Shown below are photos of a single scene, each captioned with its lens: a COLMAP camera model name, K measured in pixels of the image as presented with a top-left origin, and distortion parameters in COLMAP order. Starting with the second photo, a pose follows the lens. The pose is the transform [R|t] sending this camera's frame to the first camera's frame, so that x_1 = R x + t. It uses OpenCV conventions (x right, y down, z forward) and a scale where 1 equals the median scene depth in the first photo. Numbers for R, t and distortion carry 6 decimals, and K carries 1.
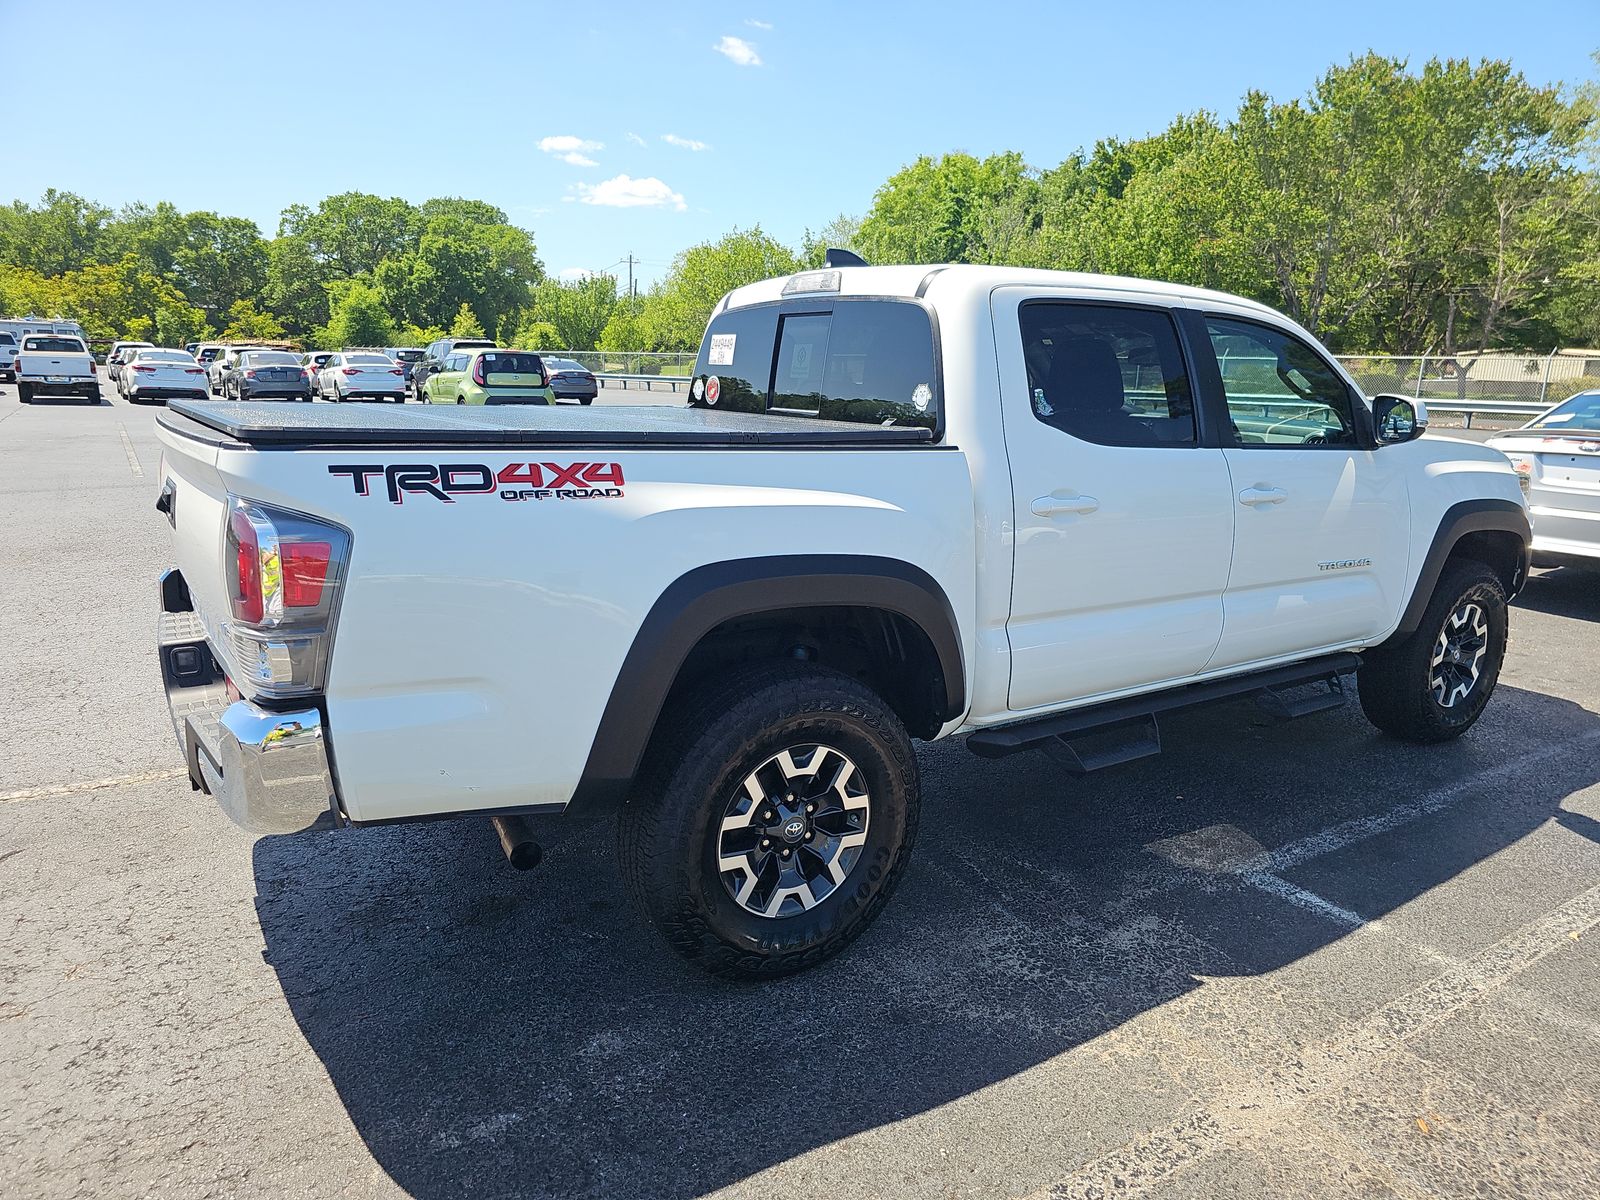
lens RADIAL K [[1075.6, 0, 800.0], [0, 1075.6, 600.0], [0, 0, 1]] dist [0.005528, 0.004762]
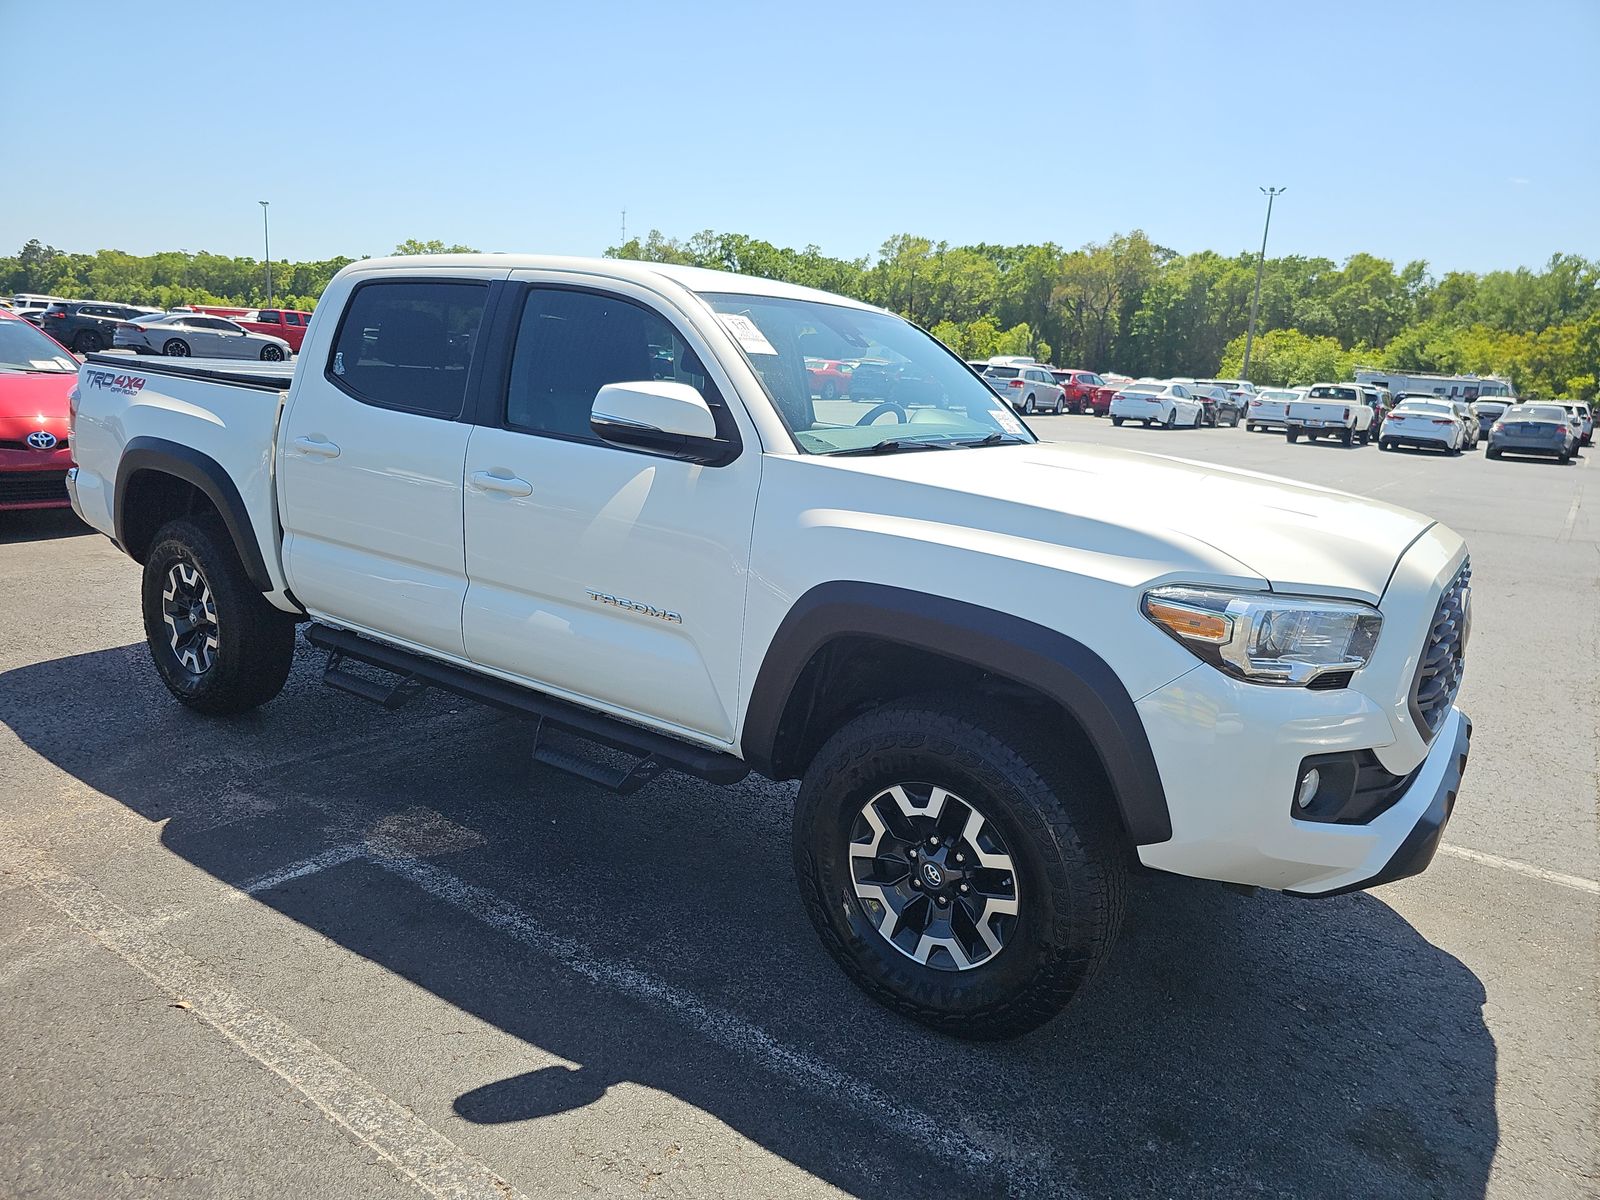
lens RADIAL K [[1045.8, 0, 800.0], [0, 1045.8, 600.0], [0, 0, 1]] dist [0.053191, -0.050990]
pose [[0.362295, 0.201342, -0.910057, 0.754155], [-0.246457, 0.962331, 0.114793, -0.093338], [0.898889, 0.182701, 0.398270, 0.504270]]
